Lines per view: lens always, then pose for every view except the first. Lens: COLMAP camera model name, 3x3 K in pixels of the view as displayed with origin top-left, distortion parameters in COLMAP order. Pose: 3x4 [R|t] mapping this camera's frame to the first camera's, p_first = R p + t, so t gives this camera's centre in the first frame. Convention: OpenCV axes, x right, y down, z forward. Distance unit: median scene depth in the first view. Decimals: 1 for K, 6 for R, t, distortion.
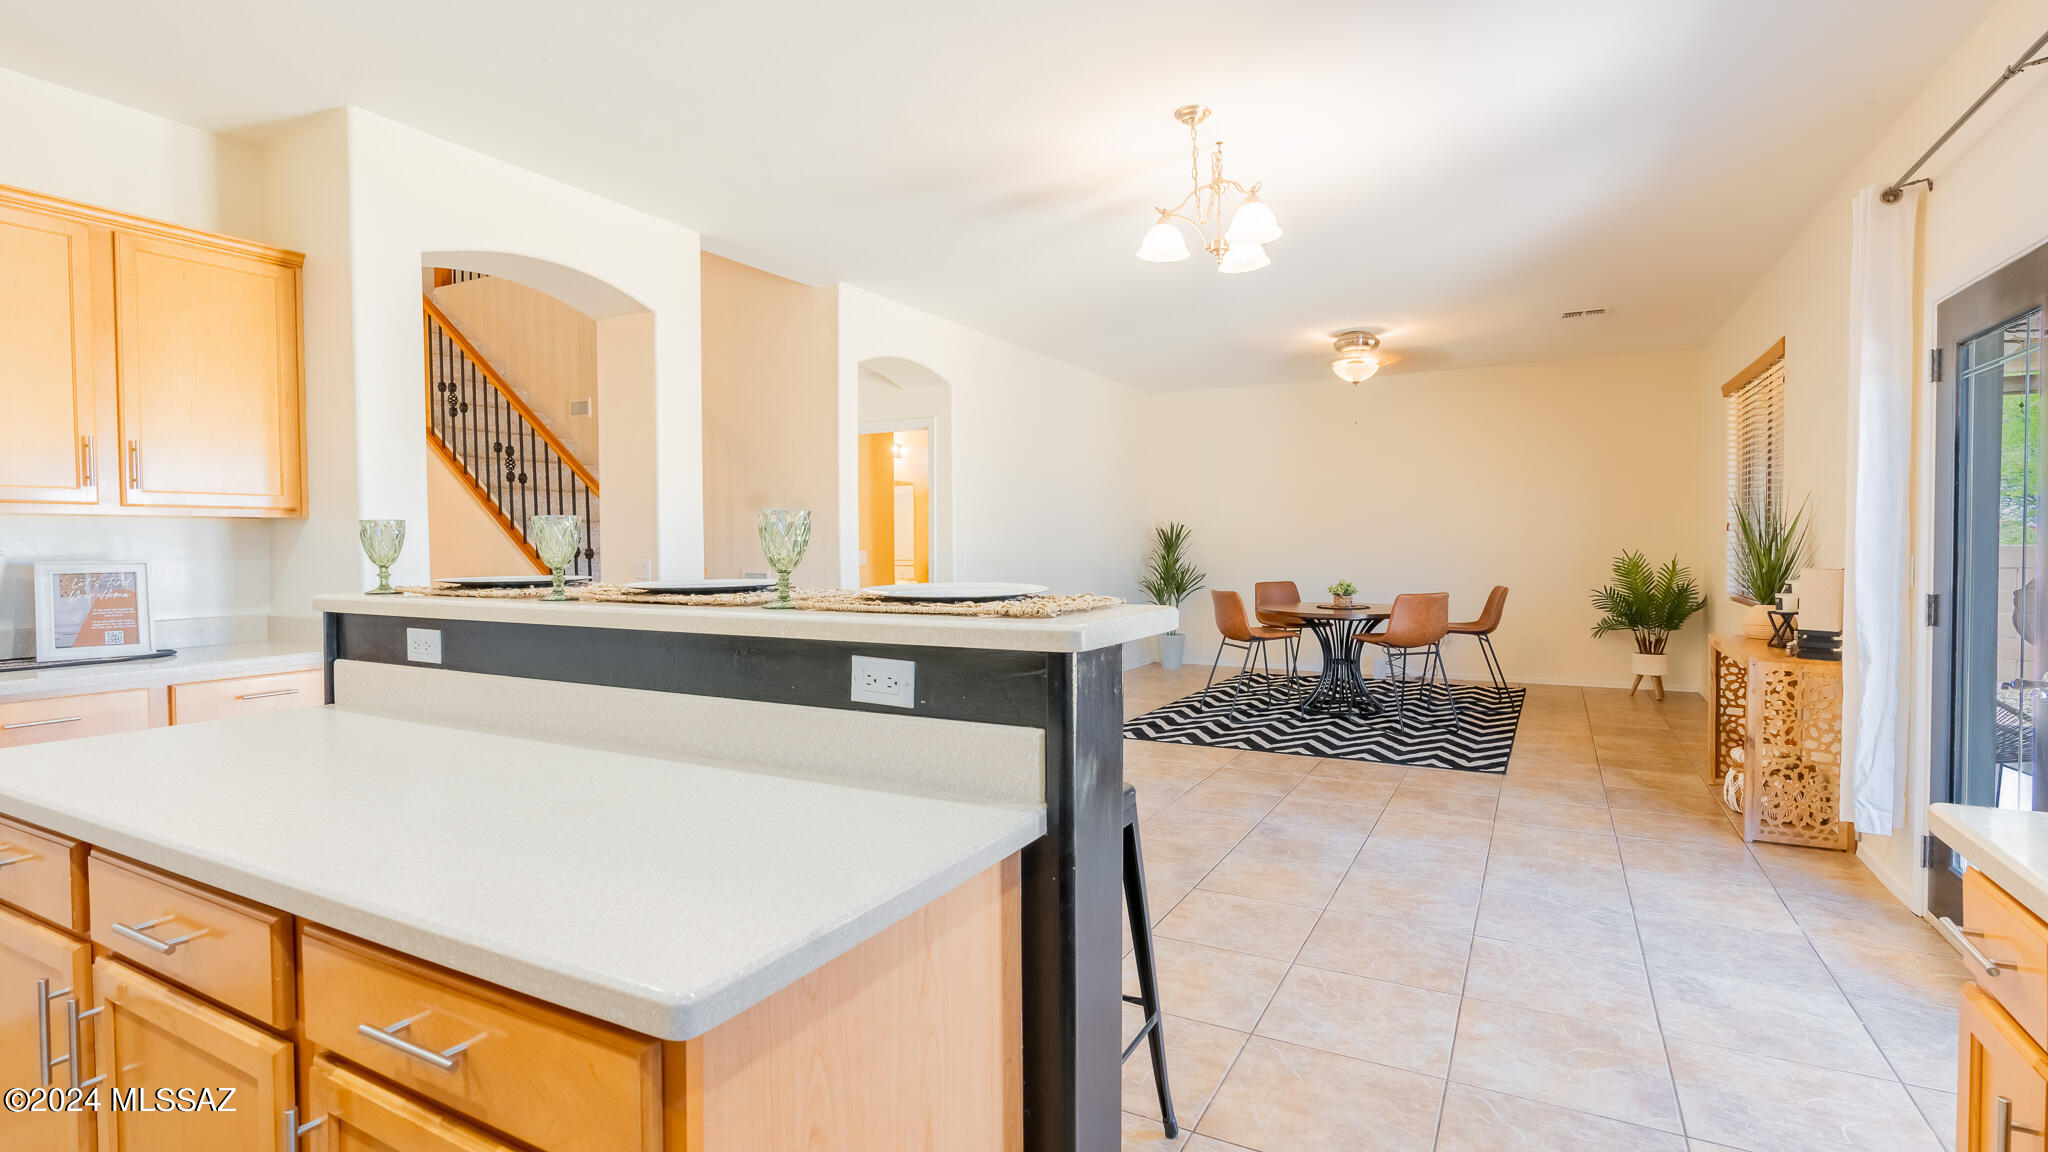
lens RADIAL K [[932.2, 0, 1071.1], [0, 932.2, 575.3], [0, 0, 1]] dist [-0.008936, 0.002350]
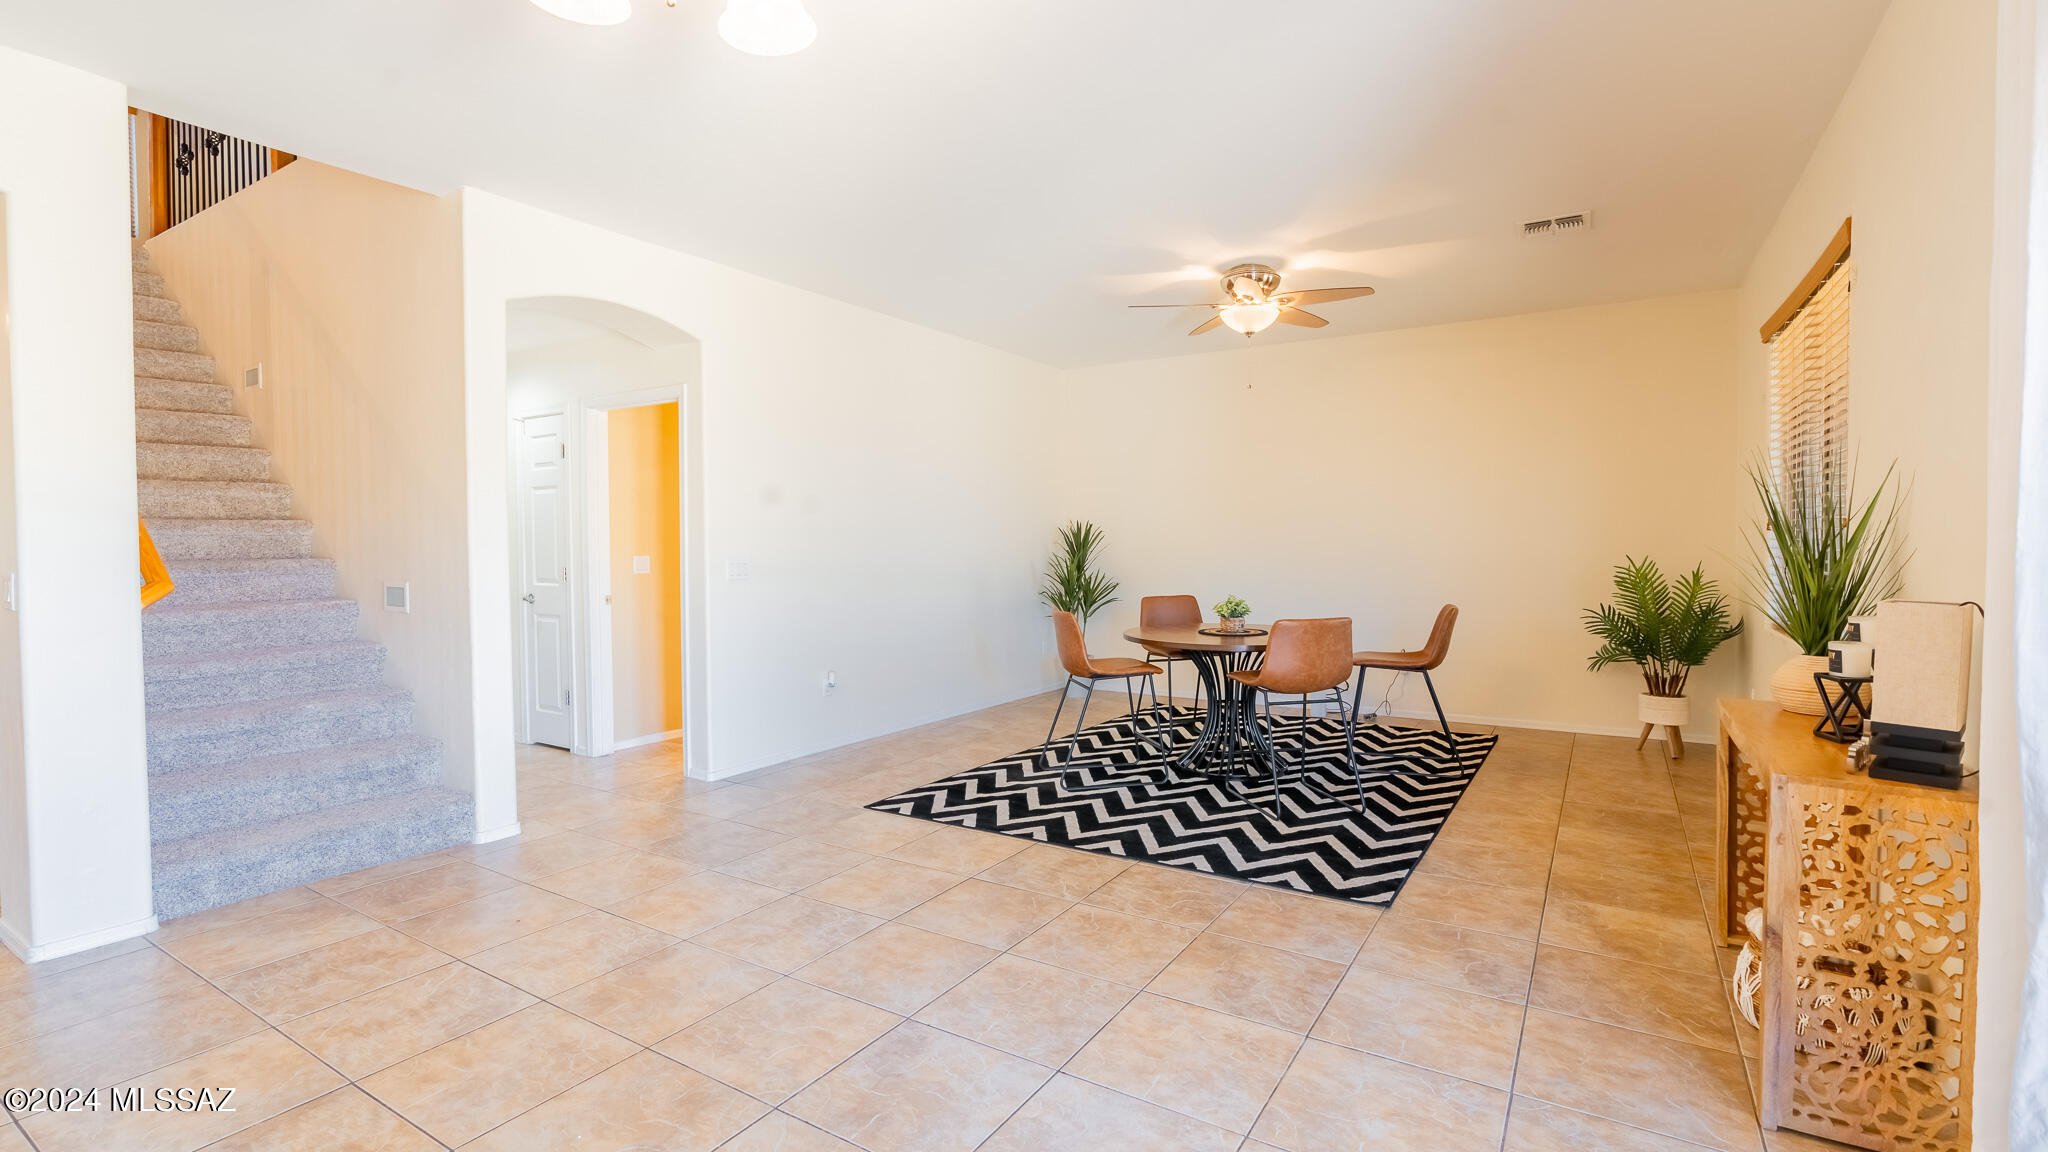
lens RADIAL K [[932.2, 0, 1032.7], [0, 932.2, 575.6], [0, 0, 1]] dist [-0.008936, 0.002350]
pose [[0.997362, 0.003254, -0.072515, 0.210312], [-0.003364, 0.999993, -0.001398, -0.011322], [0.072510, 0.001639, 0.997366, 0.267747]]
